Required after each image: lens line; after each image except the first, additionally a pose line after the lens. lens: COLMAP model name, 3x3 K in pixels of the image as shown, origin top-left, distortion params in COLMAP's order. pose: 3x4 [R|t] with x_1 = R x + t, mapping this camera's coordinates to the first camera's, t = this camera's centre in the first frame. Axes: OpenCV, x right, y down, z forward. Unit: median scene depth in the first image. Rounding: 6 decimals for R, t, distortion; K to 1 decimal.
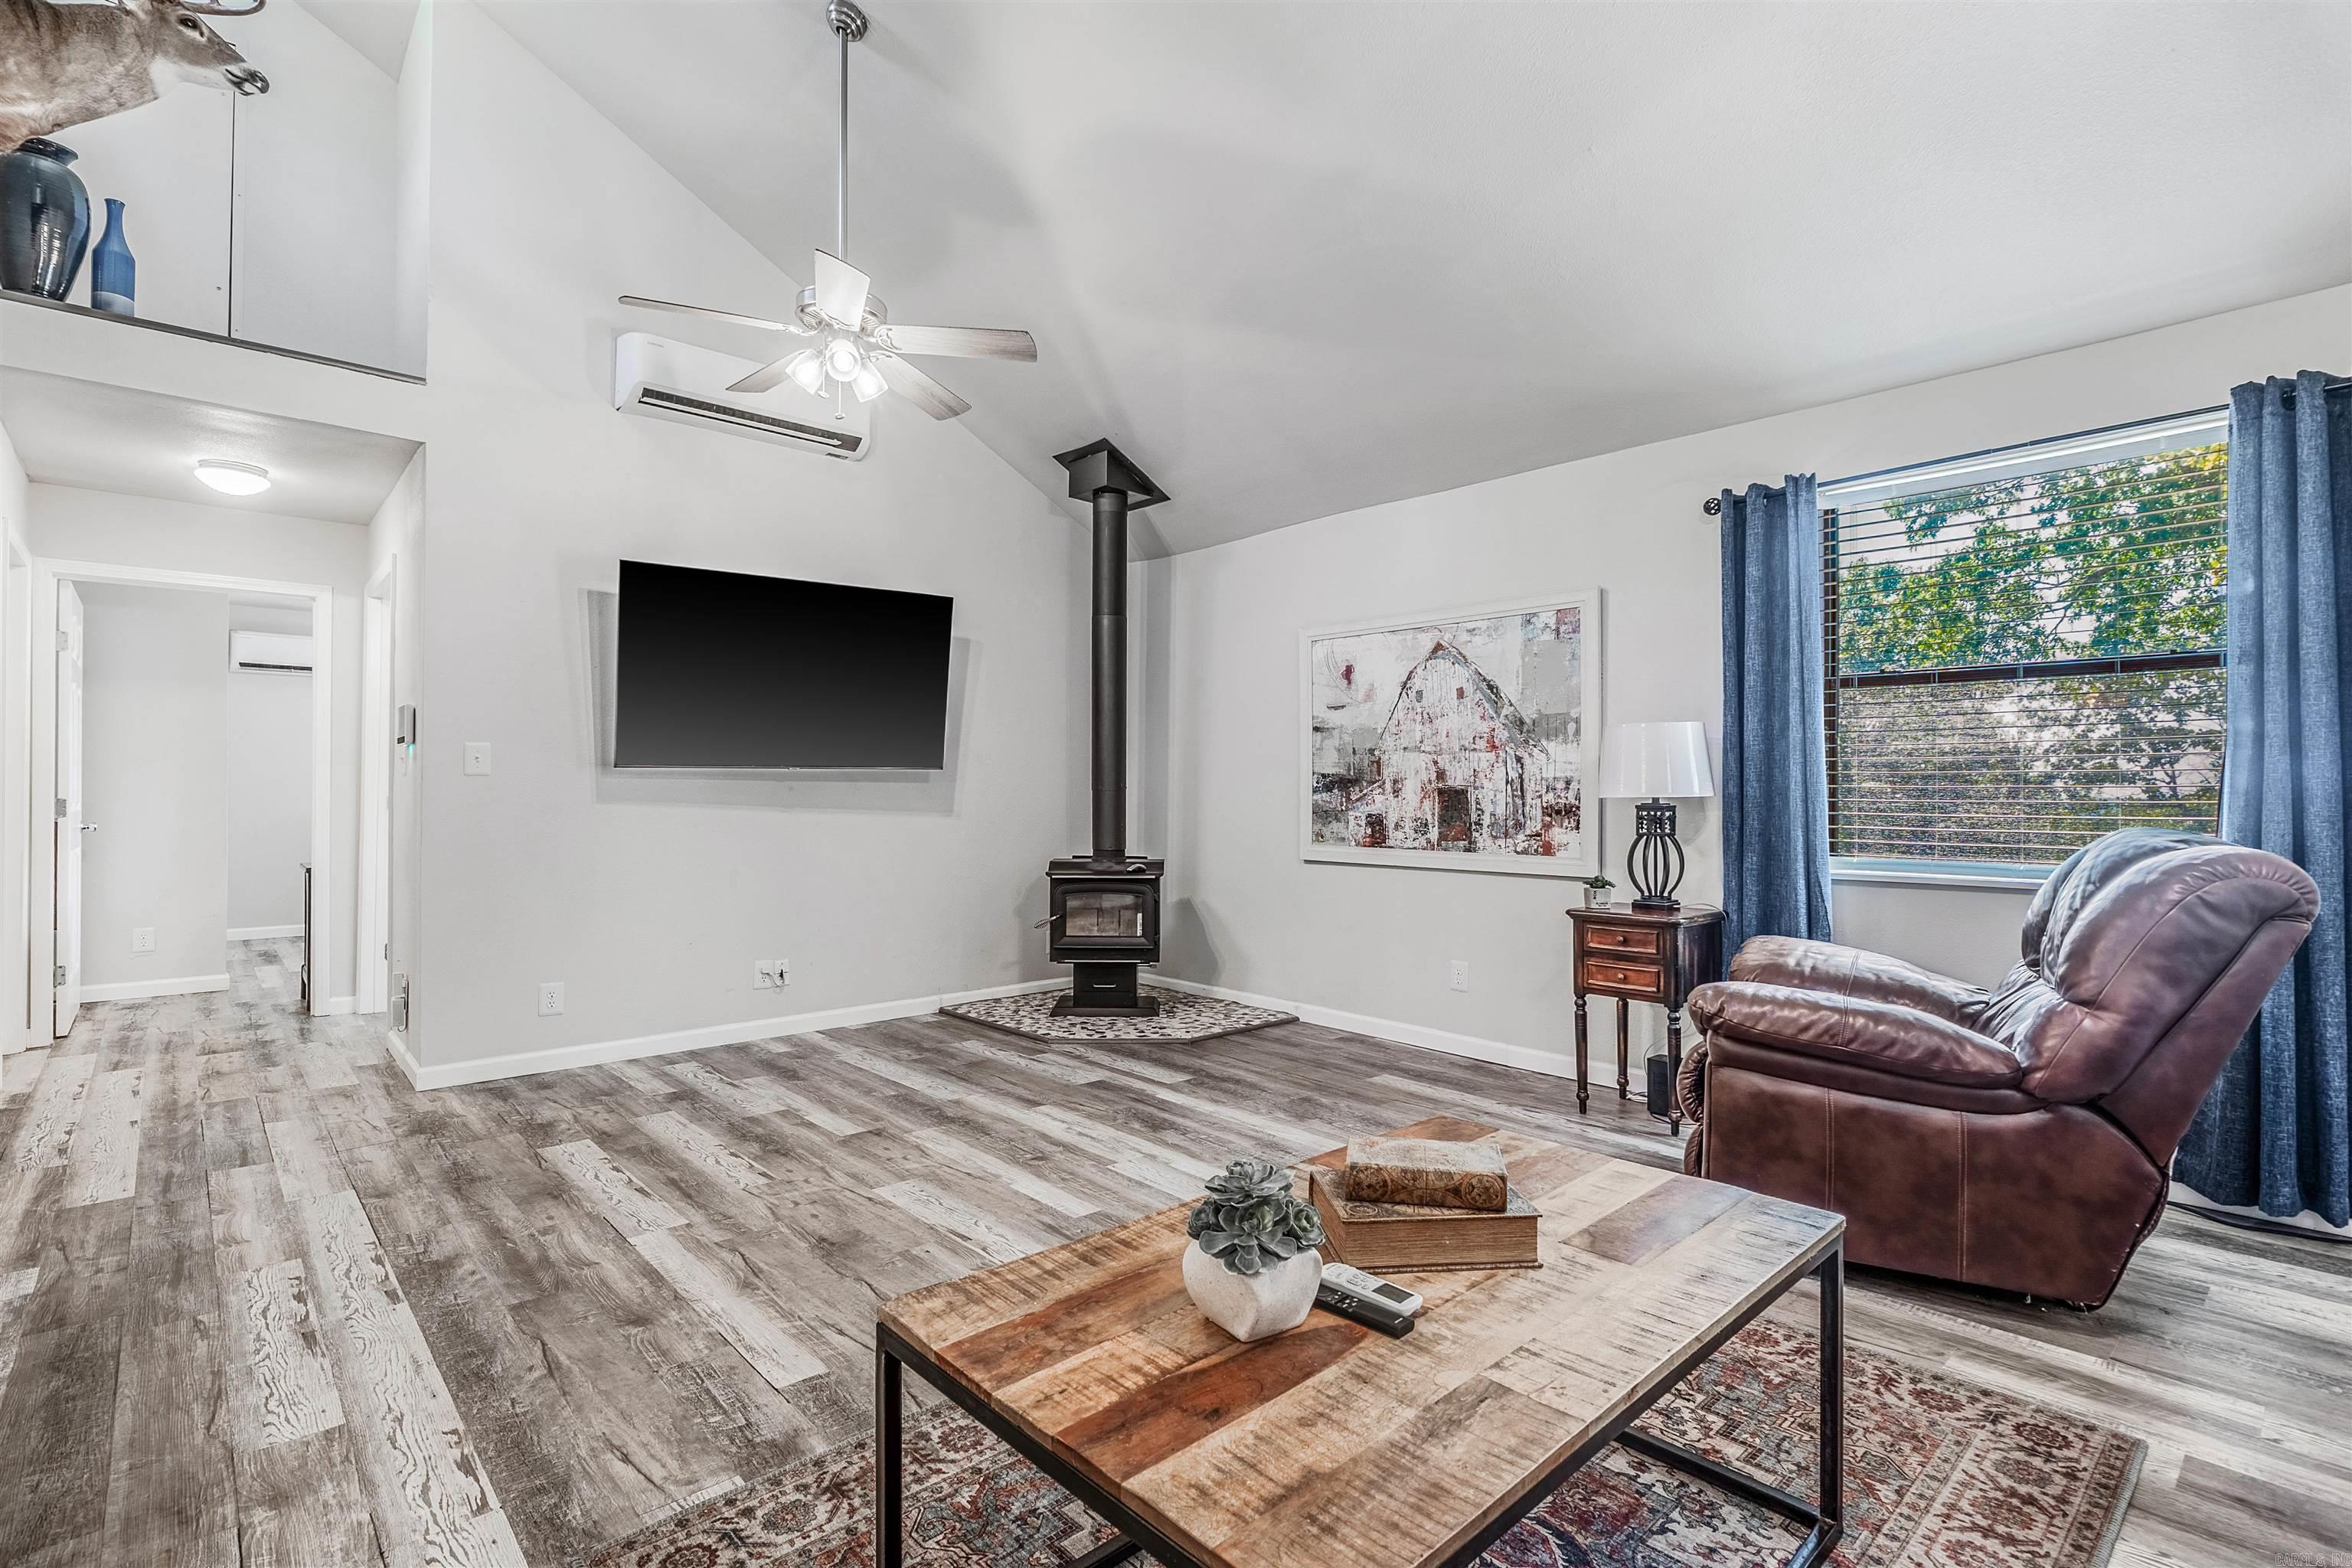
lens RADIAL K [[1108.4, 0, 1176.0], [0, 1108.4, 784.0], [0, 0, 1]] dist [-0.002572, -0.000202]
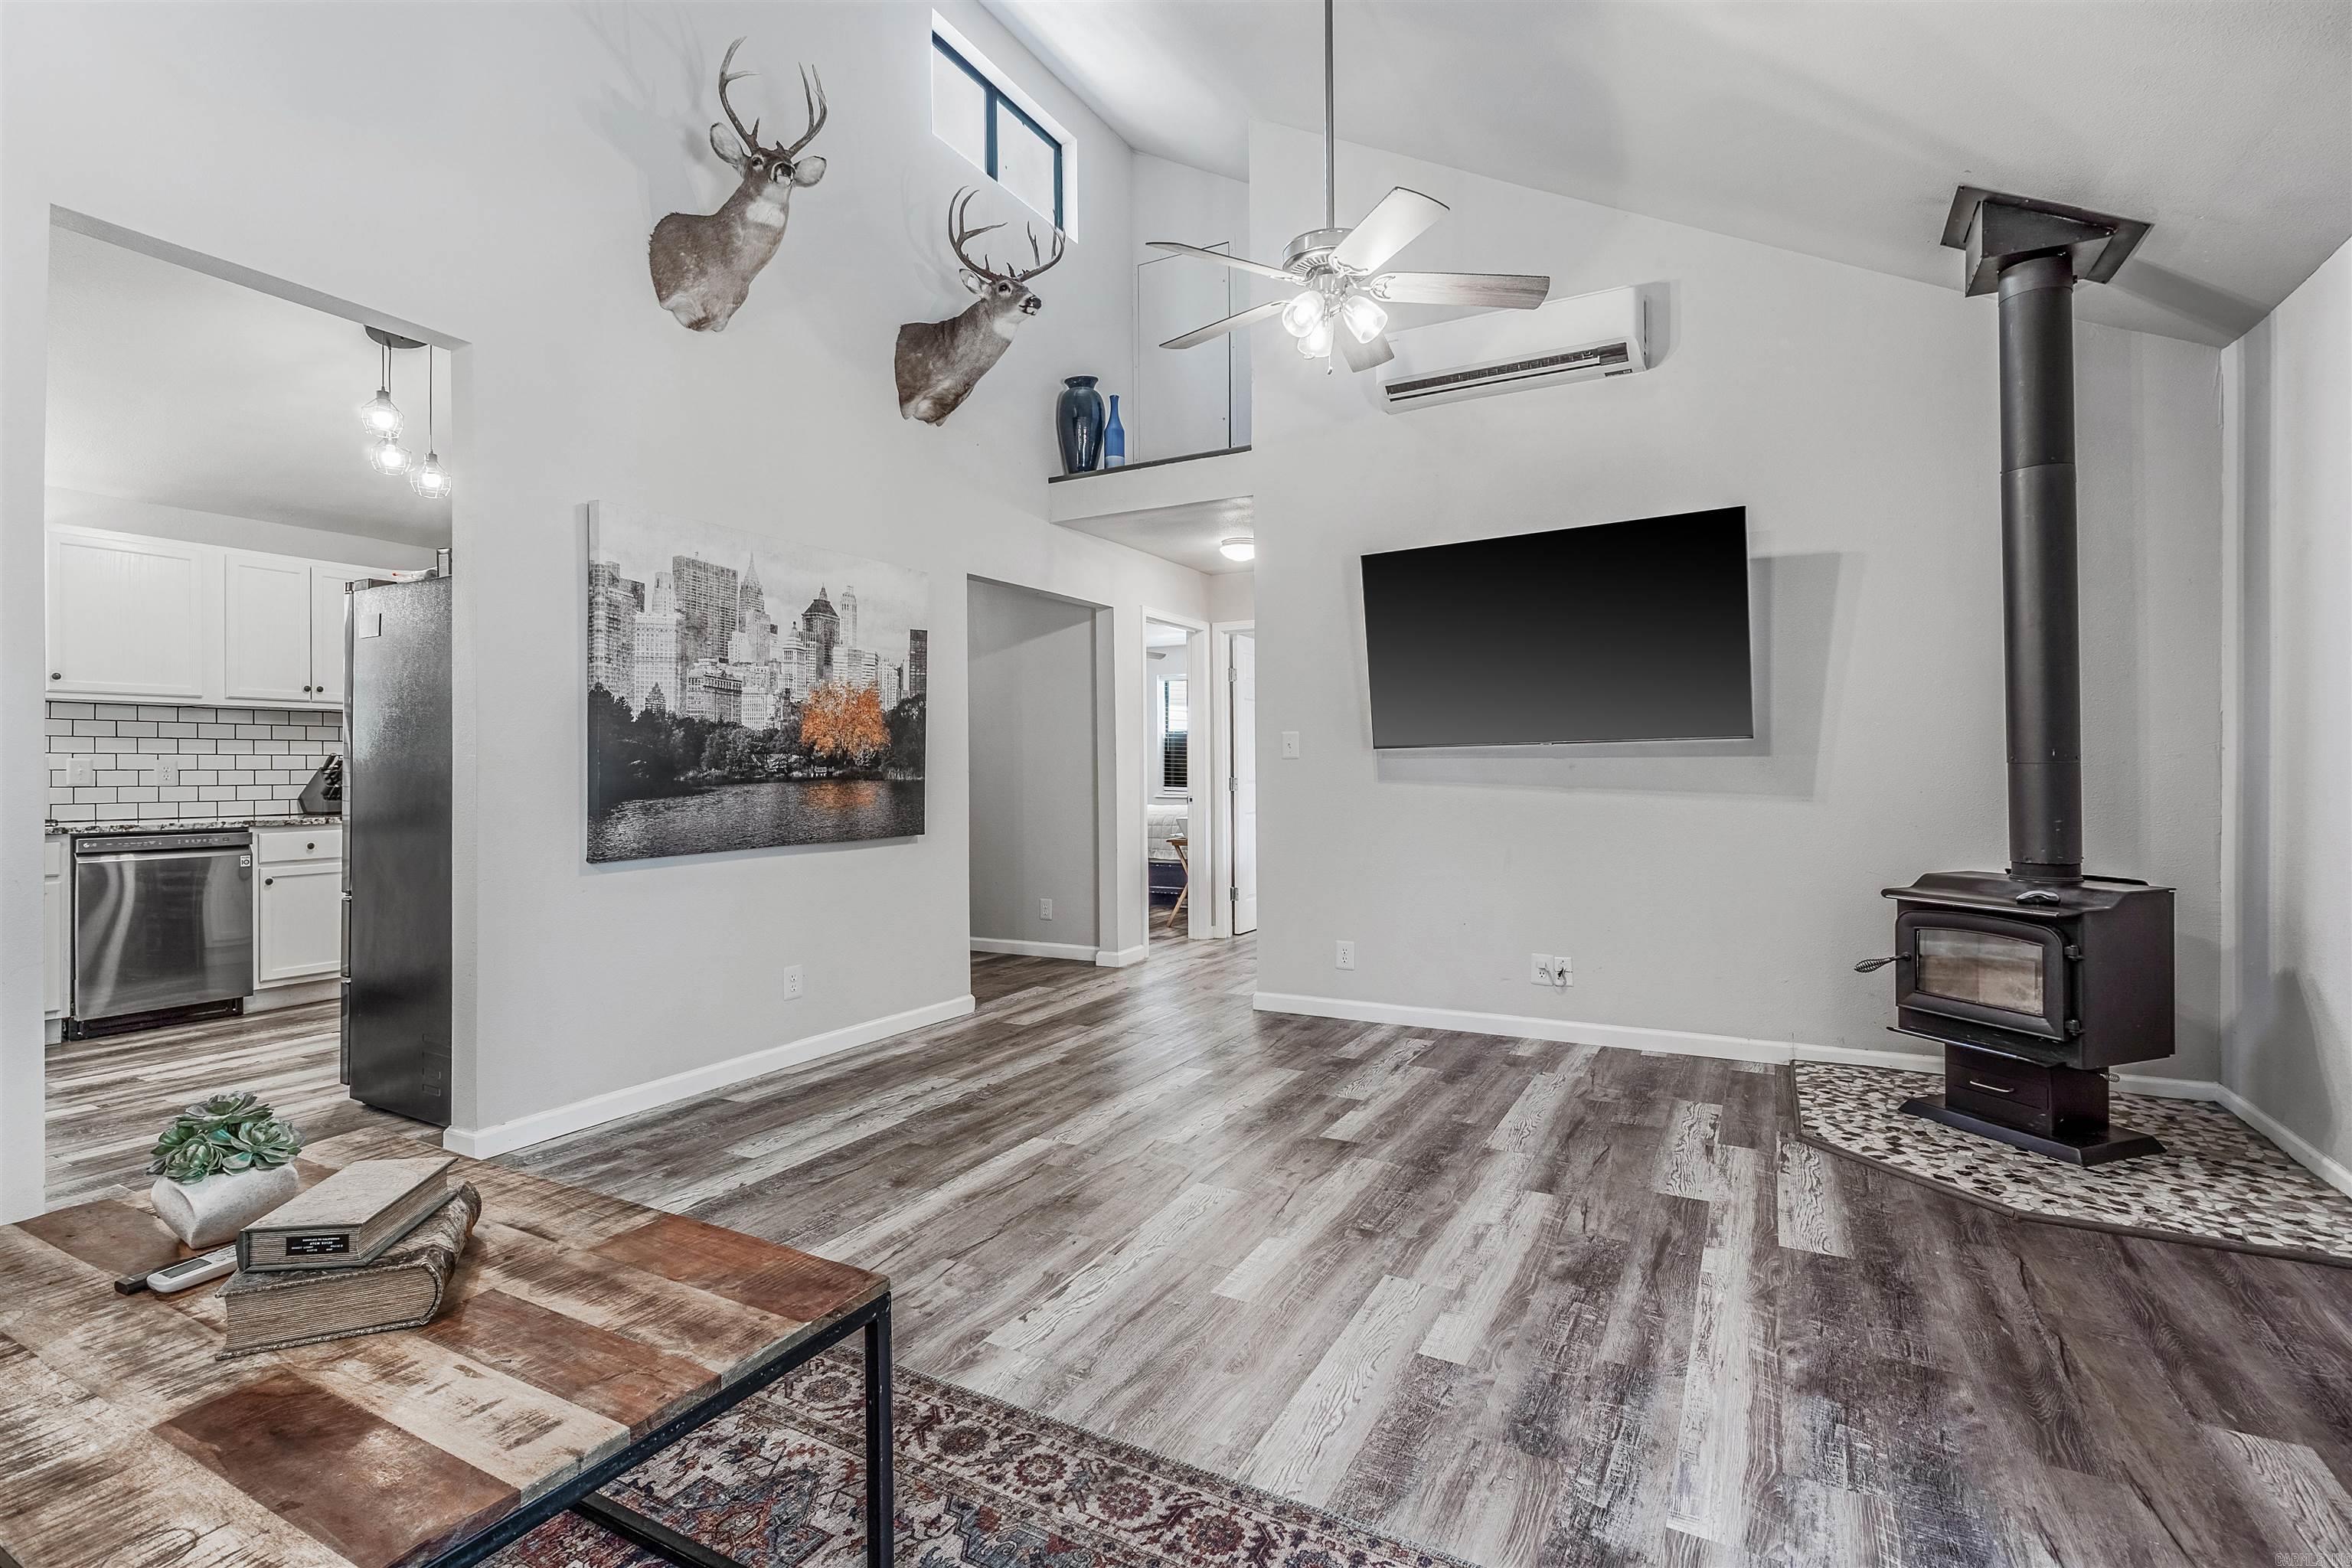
lens RADIAL K [[1097.0, 0, 1165.6], [0, 1097.0, 764.5], [0, 0, 1]] dist [-0.002250, -0.000145]
pose [[0.319228, -0.011691, -0.947606, 0.440998], [0.013869, 0.999874, -0.007664, 0.005816], [0.947576, -0.010696, 0.319350, 0.472470]]
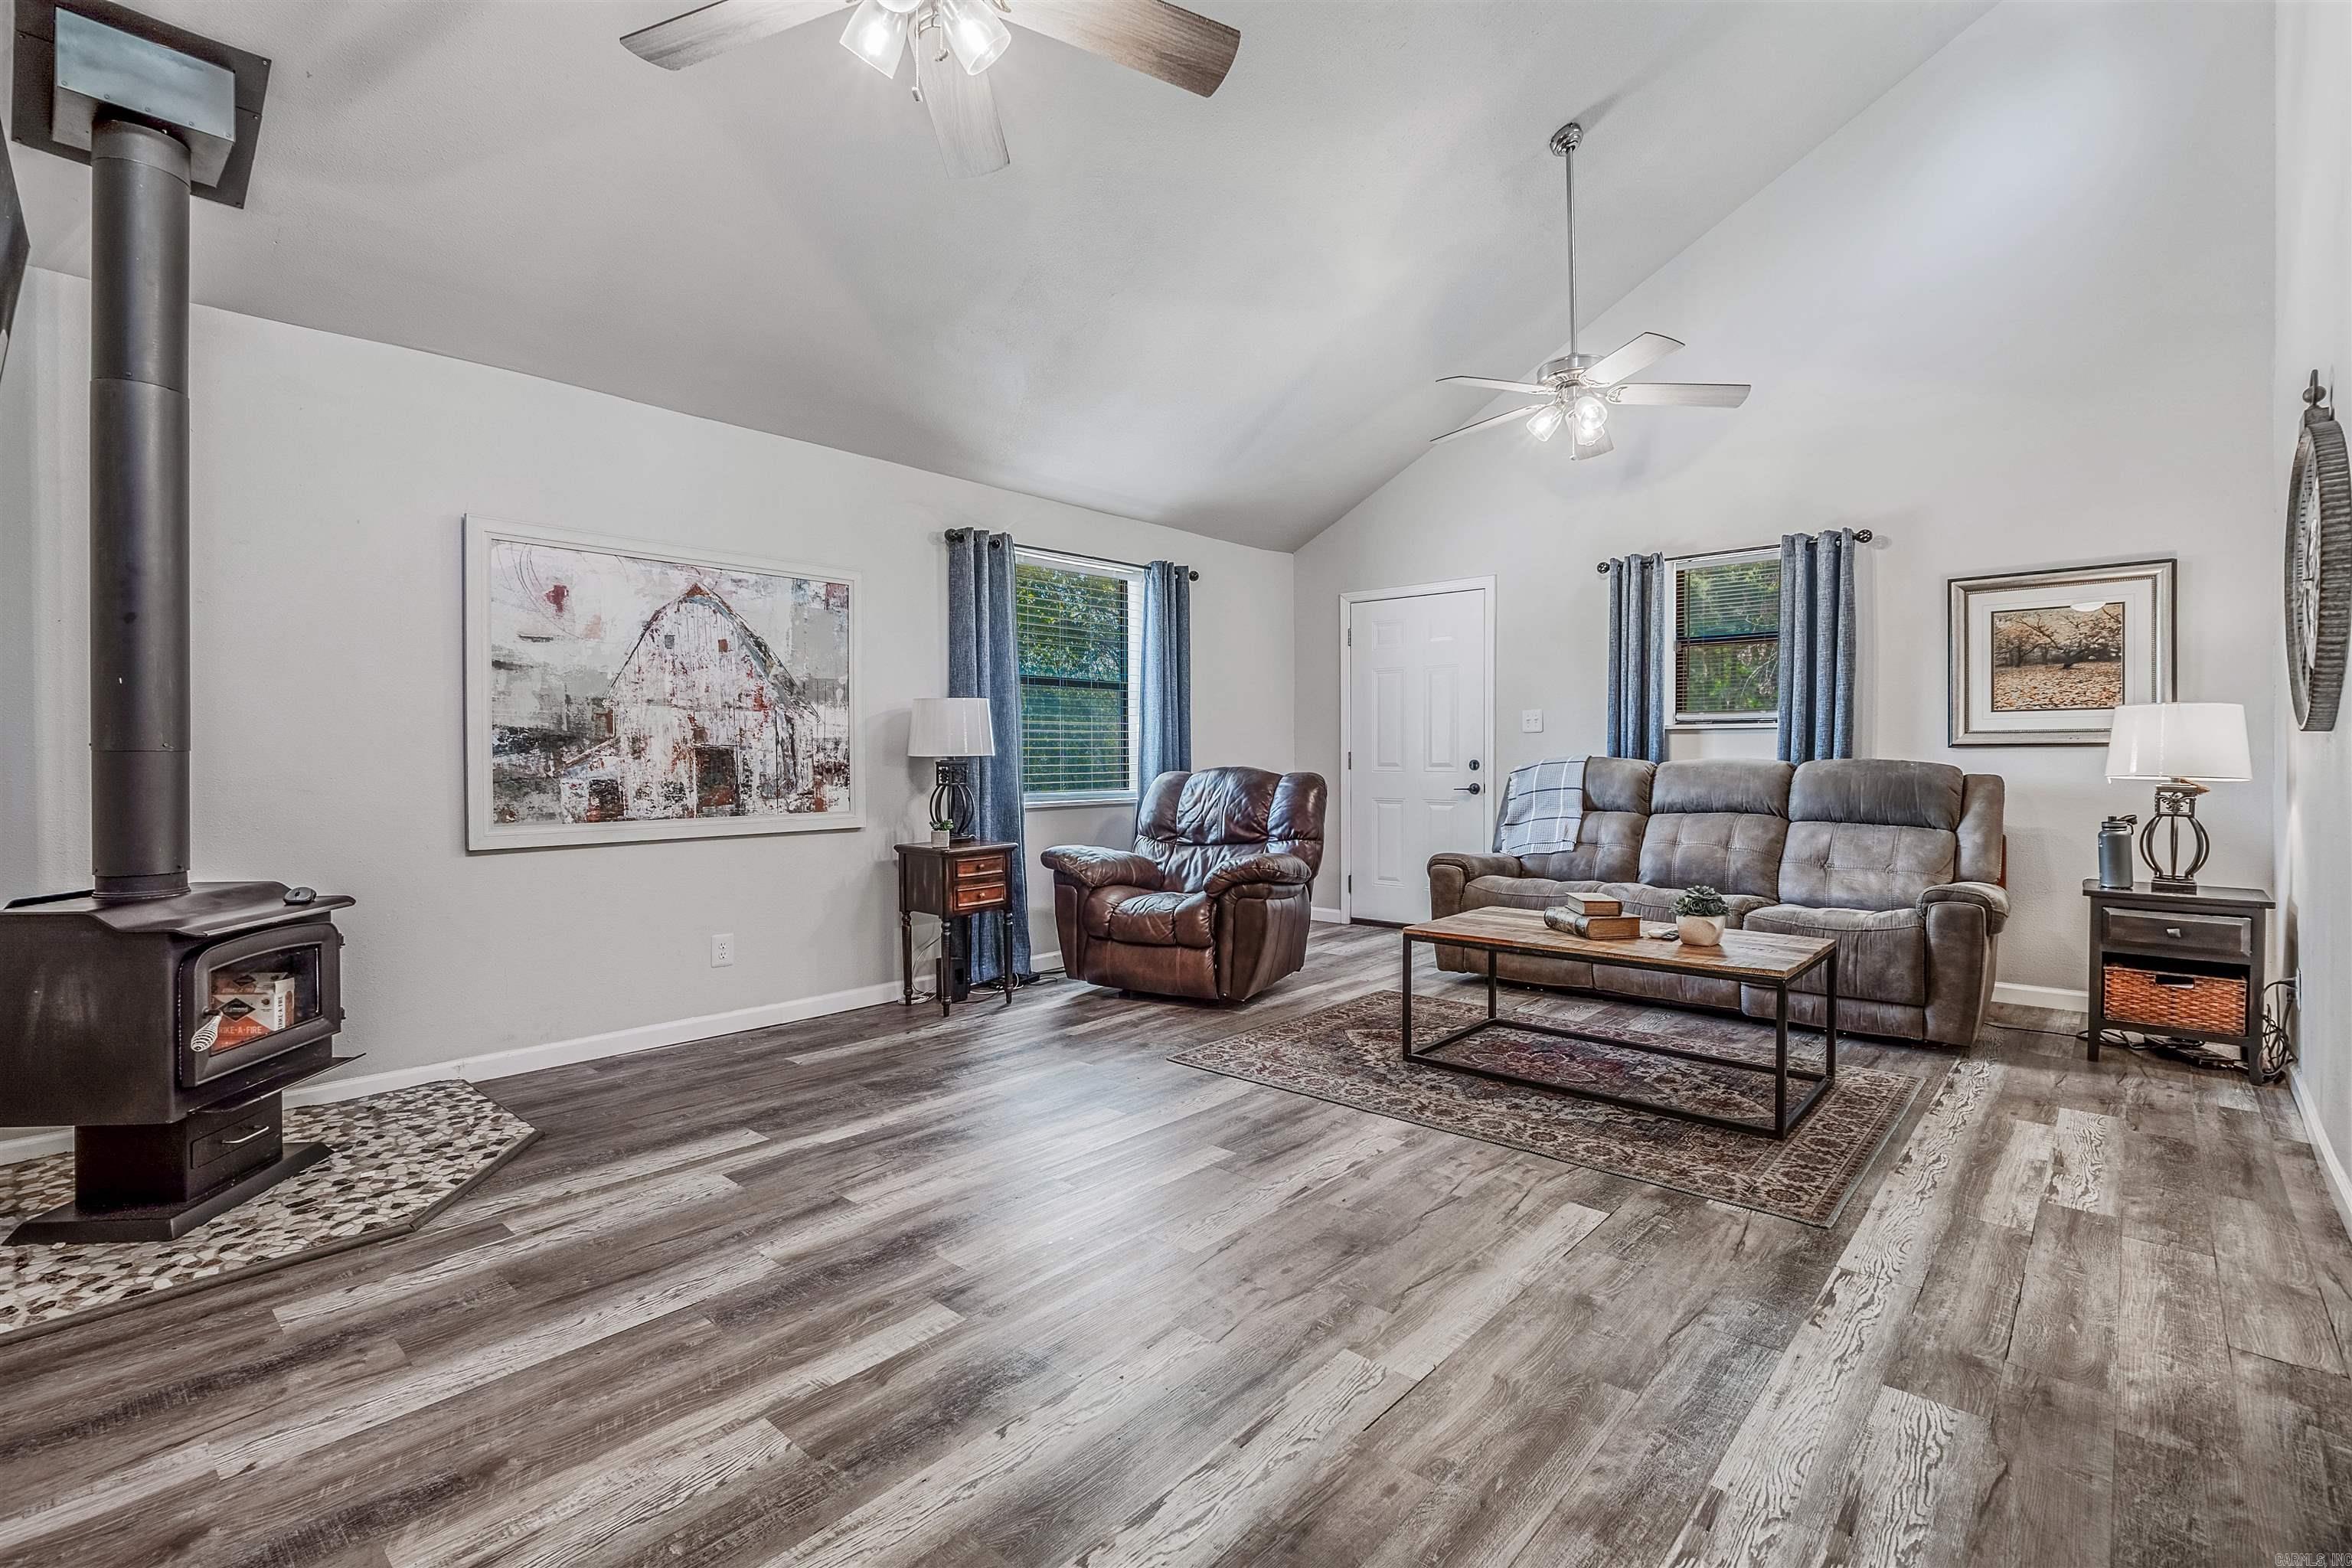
lens RADIAL K [[1064.8, 0, 1179.1], [0, 1064.8, 767.5], [0, 0, 1]] dist [-0.001226, -0.000081]
pose [[-0.101423, -0.015875, 0.994717, -0.721948], [-0.004507, 0.999870, 0.015498, 0.004788], [-0.994833, -0.002912, -0.101481, 0.765930]]
